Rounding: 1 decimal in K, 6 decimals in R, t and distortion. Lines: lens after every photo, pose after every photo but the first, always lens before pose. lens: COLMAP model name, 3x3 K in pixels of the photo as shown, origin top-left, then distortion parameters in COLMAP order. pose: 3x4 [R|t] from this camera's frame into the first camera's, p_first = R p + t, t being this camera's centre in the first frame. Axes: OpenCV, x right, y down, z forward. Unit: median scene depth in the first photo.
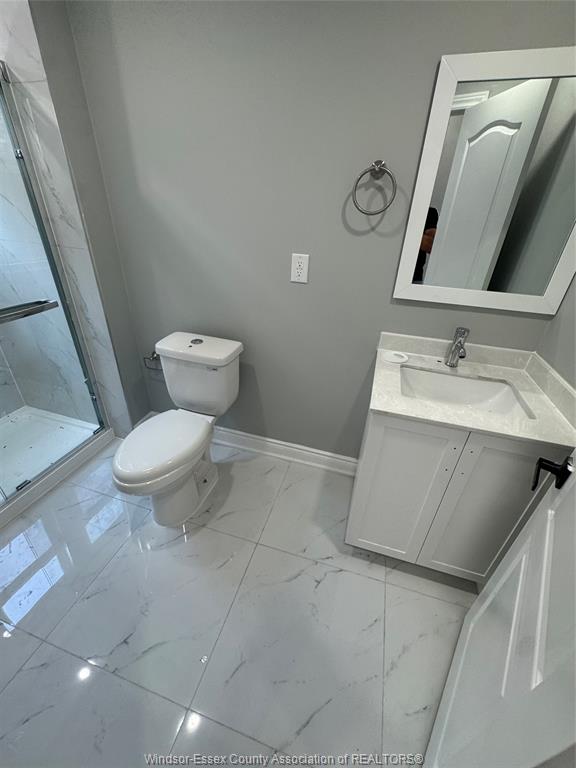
lens RADIAL K [[307.1, 0, 289.9], [0, 307.1, 383.8], [0, 0, 1]] dist [-0.004567, 0.000529]
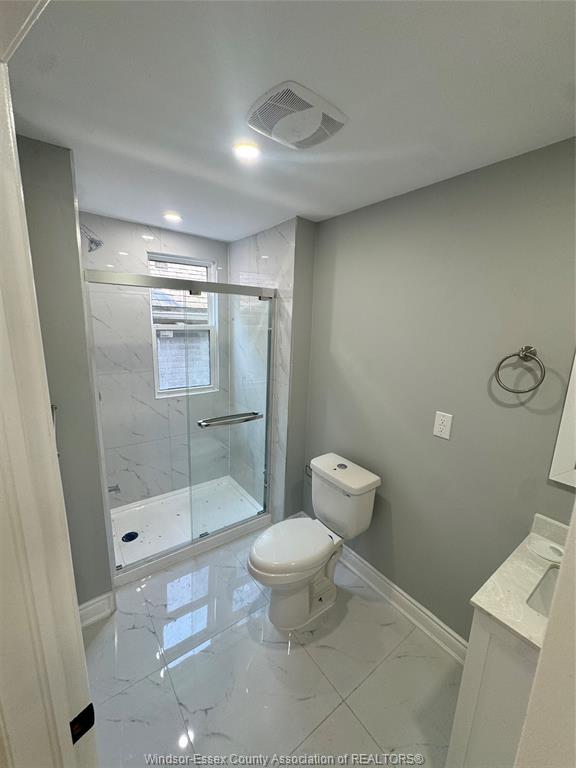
lens RADIAL K [[307.1, 0, 285.9], [0, 307.1, 381.9], [0, 0, 1]] dist [-0.004567, 0.000529]
pose [[0.800425, 0.098982, -0.591205, 0.184323], [-0.292461, 0.925405, -0.241024, -0.086577], [0.523246, 0.365825, 0.769665, -0.139113]]
